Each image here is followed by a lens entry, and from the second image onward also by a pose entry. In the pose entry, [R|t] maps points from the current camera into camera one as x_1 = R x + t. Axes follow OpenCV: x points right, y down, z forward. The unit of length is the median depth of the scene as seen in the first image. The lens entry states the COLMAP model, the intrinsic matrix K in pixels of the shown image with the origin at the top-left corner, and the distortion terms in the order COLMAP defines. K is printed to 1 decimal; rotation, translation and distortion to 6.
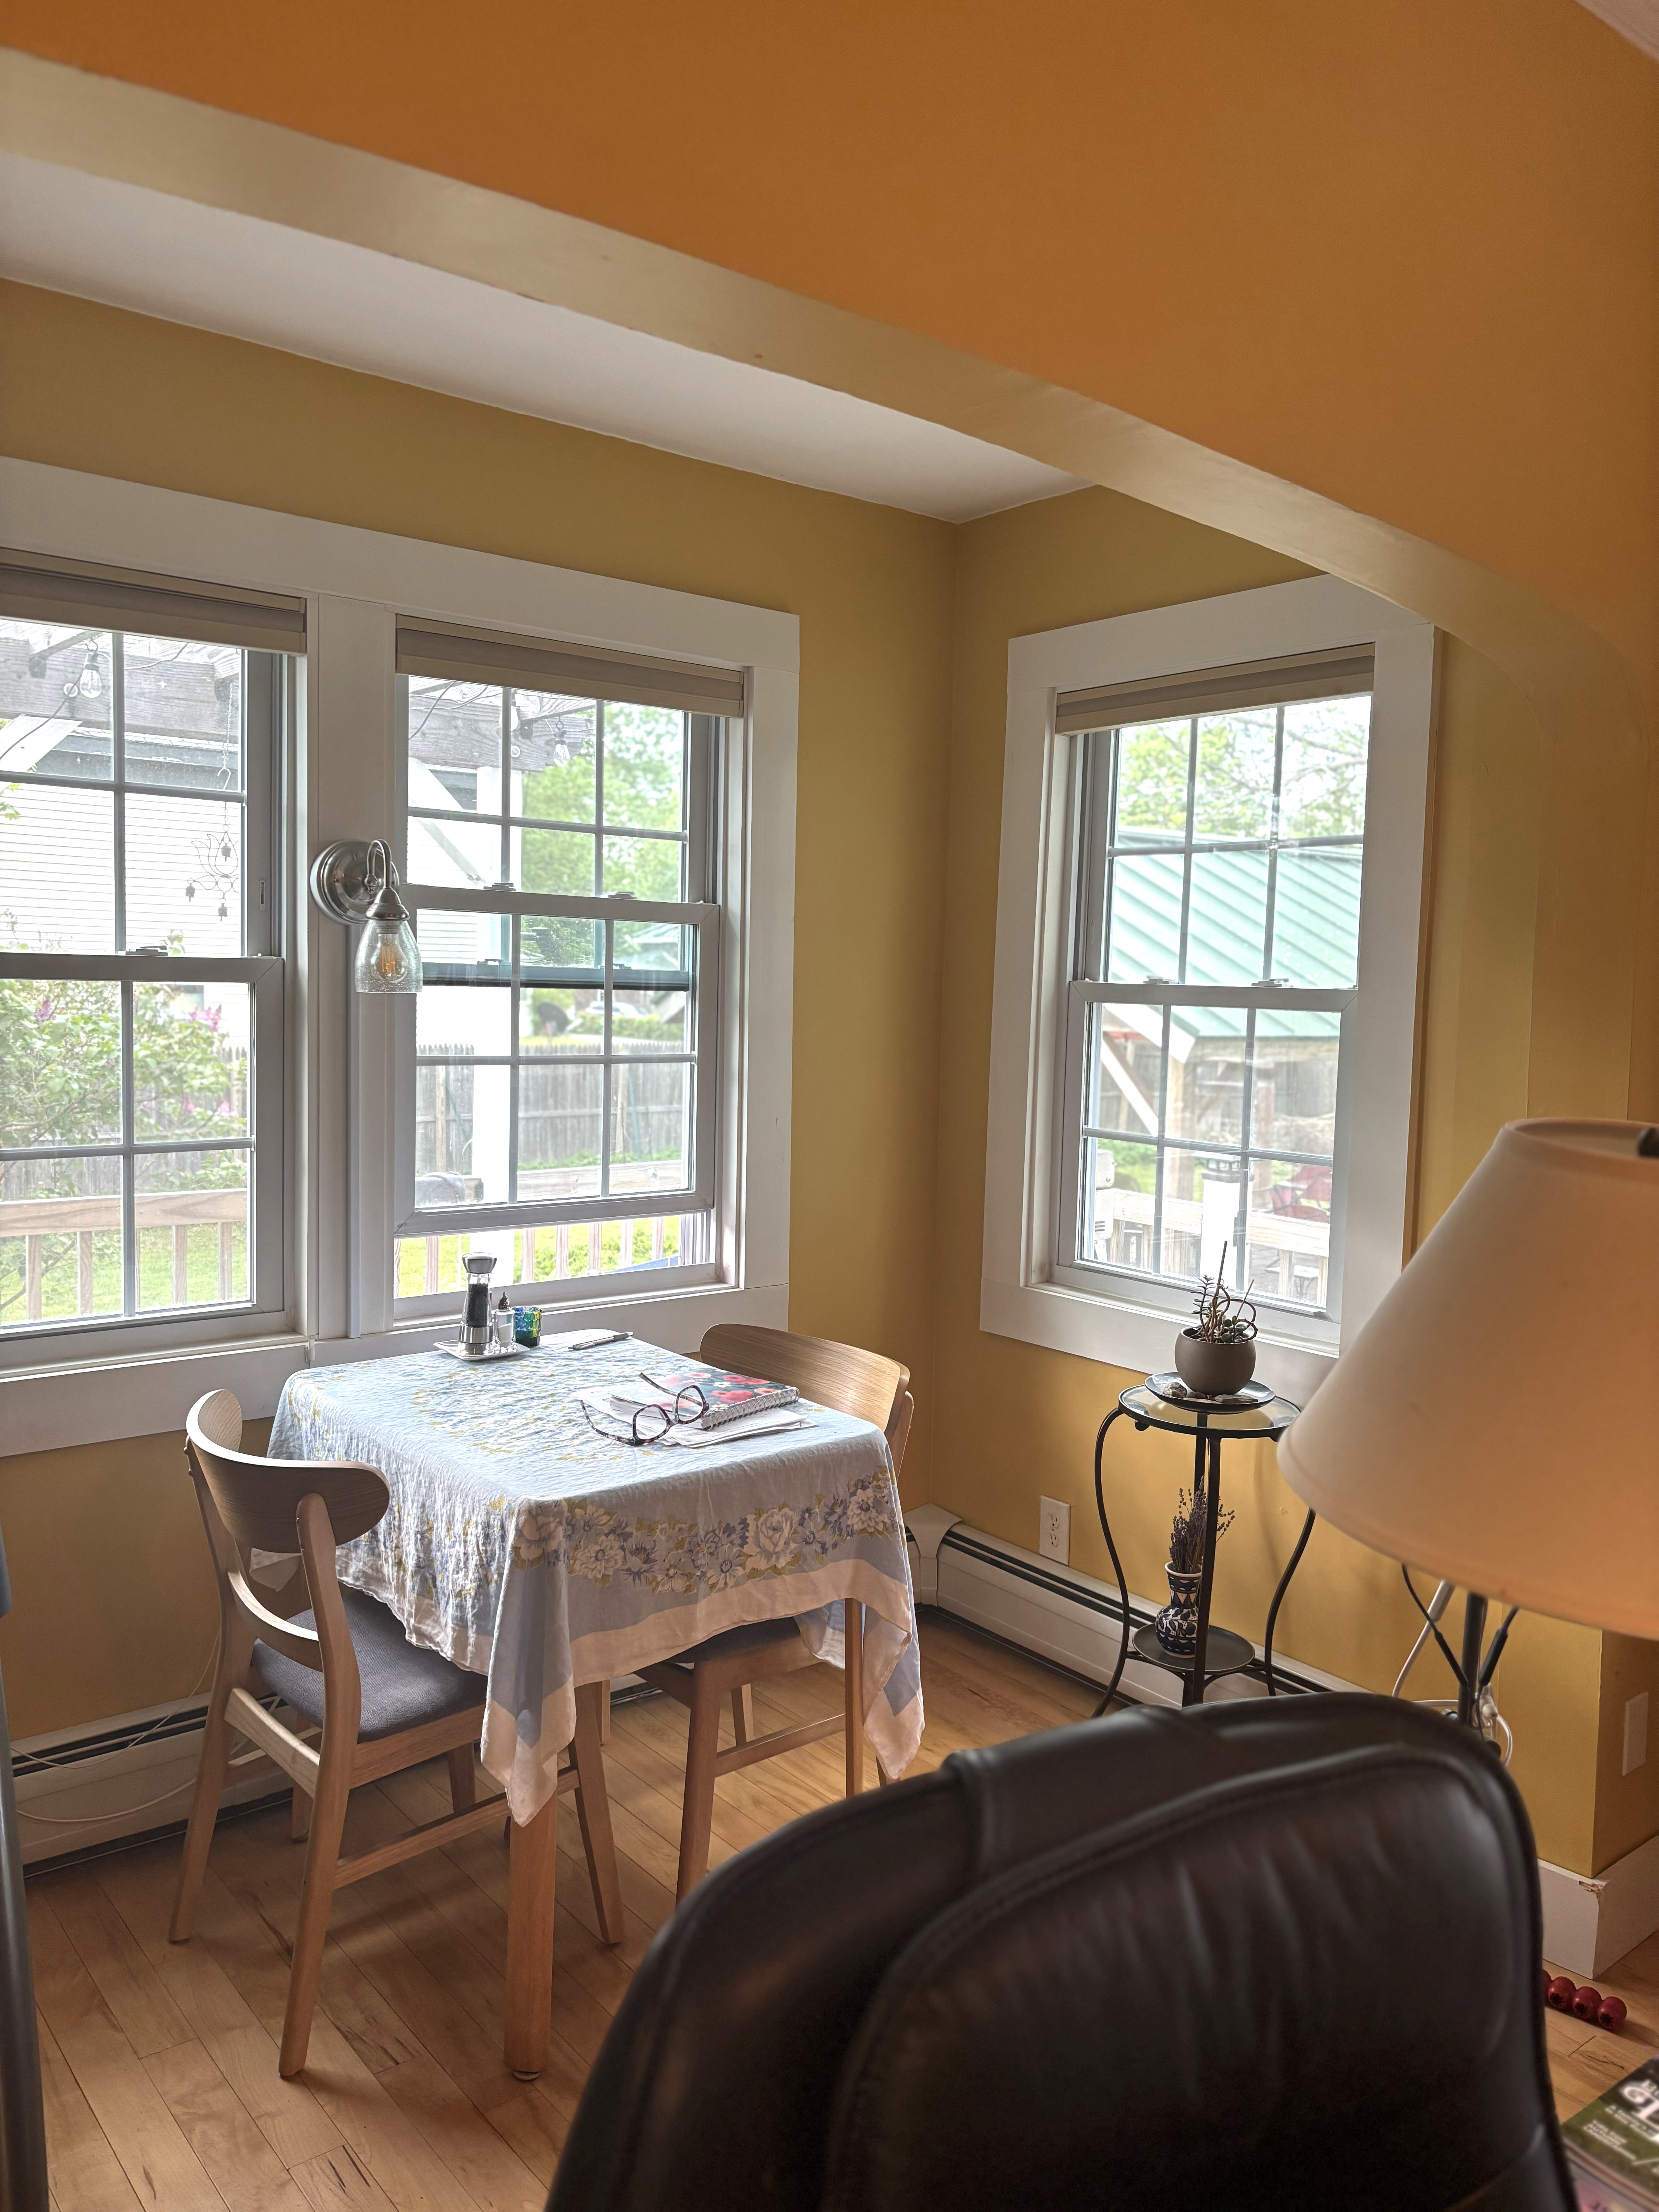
lens RADIAL K [[1685.5, 0, 817.7], [0, 1685.5, 1106.4], [0, 0, 1]] dist [0.067905, -0.070120]
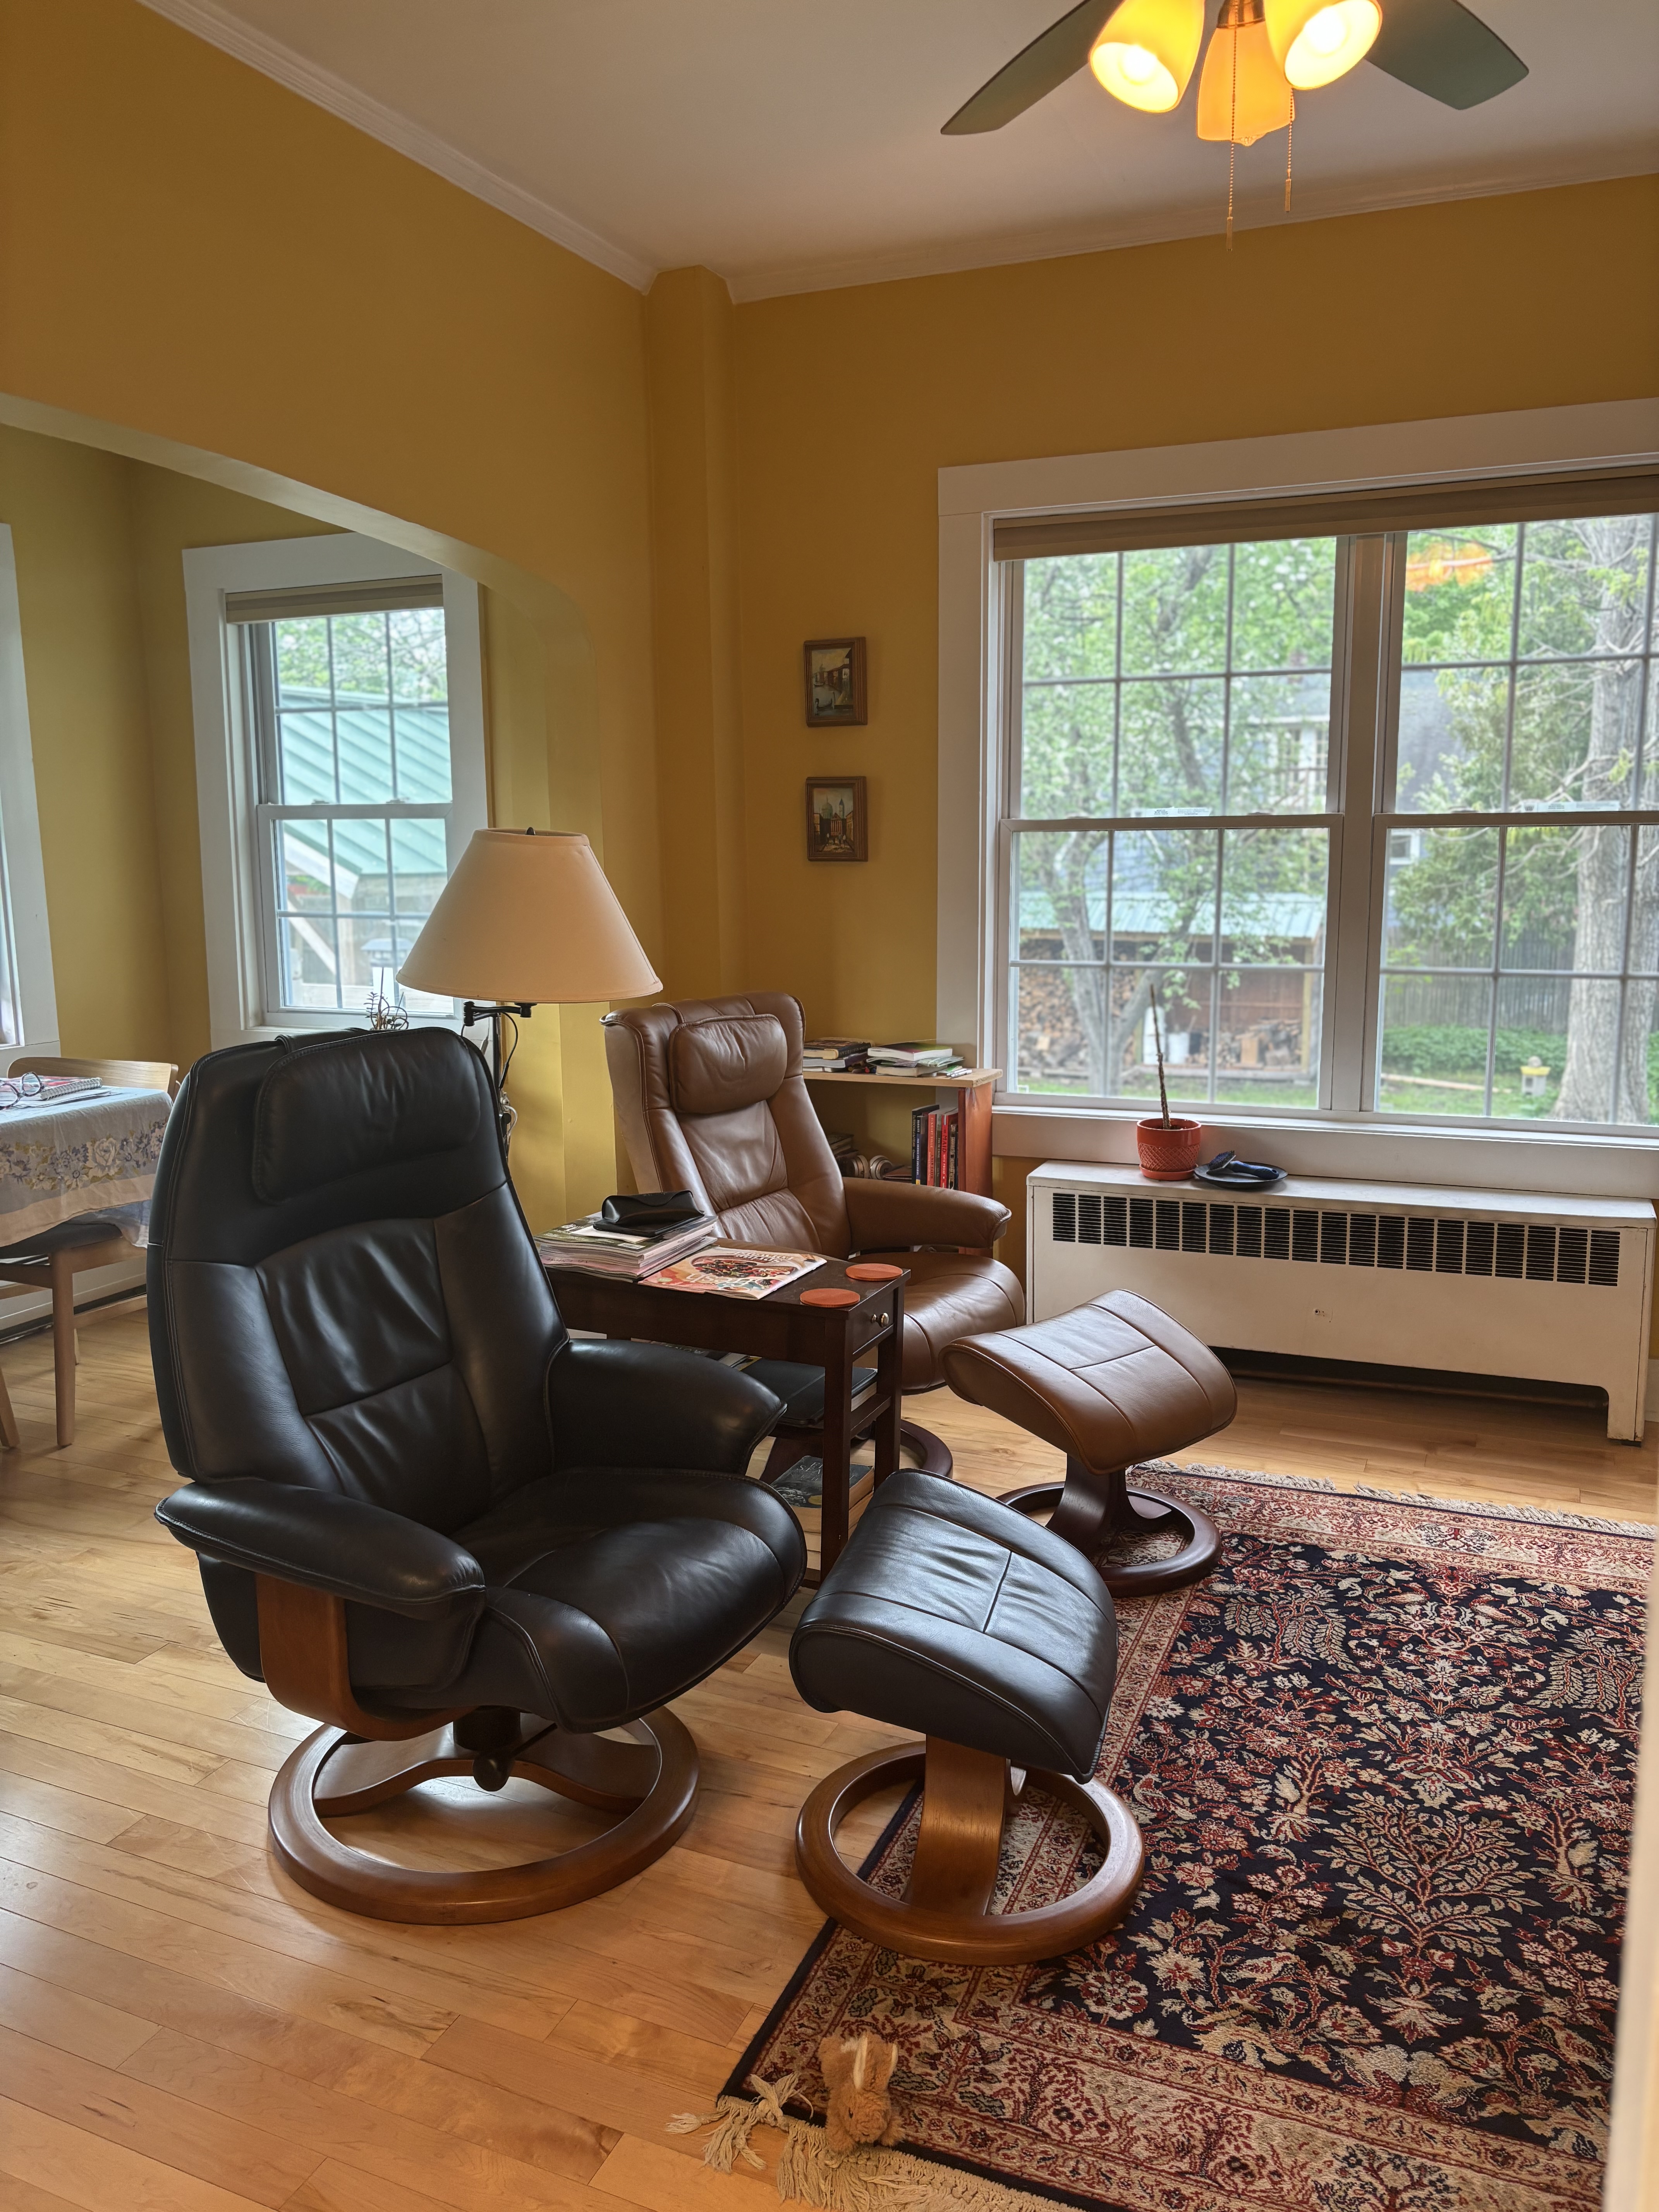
lens RADIAL K [[1635.0, 0, 823.1], [0, 1635.0, 1106.7], [0, 0, 1]] dist [0.039206, -0.071308]
pose [[0.880588, -0.106132, 0.461845, -0.099880], [0.064603, 0.992385, 0.104874, 0.066919], [-0.469459, -0.062514, 0.880739, -0.468561]]
